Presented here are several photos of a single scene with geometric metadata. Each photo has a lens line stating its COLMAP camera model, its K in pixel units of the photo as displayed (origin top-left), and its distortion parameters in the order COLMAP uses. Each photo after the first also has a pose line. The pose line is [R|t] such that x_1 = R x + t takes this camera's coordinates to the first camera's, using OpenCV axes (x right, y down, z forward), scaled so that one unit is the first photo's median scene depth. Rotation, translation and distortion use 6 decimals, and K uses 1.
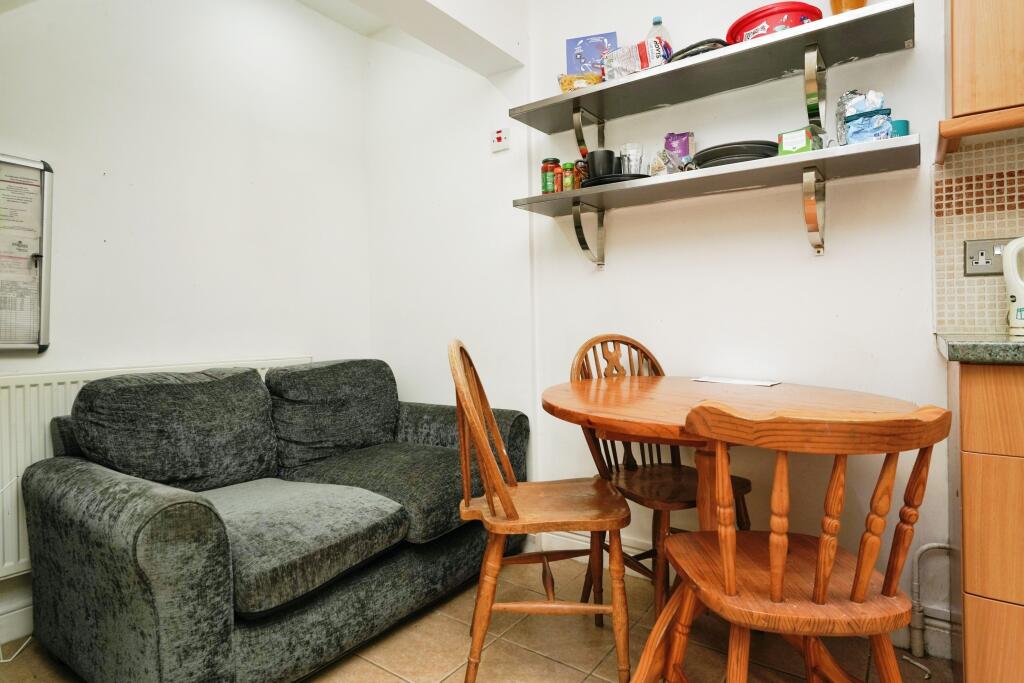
lens RADIAL K [[567.5, 0, 513.3], [0, 567.5, 327.2], [0, 0, 1]] dist [-0.027820, -0.000541]
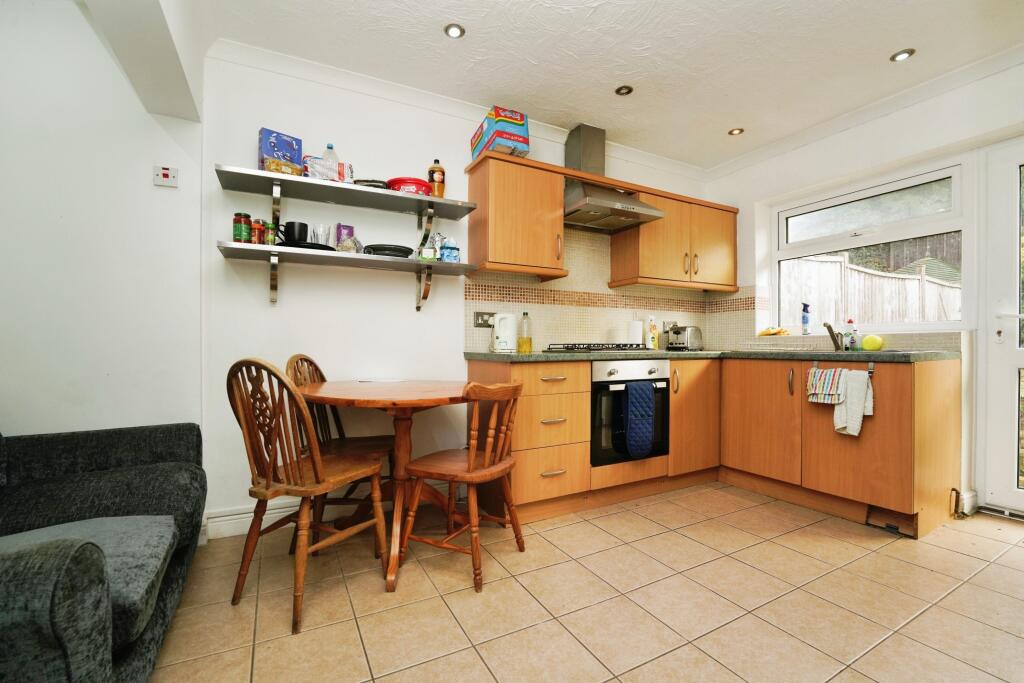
lens RADIAL K [[430.2, 0, 512.0], [0, 430.2, 341.5], [0, 0, 1]] dist [-0.020381, 0.000897]
pose [[0.448930, 0.017807, 0.893389, -0.559292], [-0.000519, 0.999806, -0.019667, 0.002095], [-0.893567, 0.008366, 0.448852, 0.055053]]
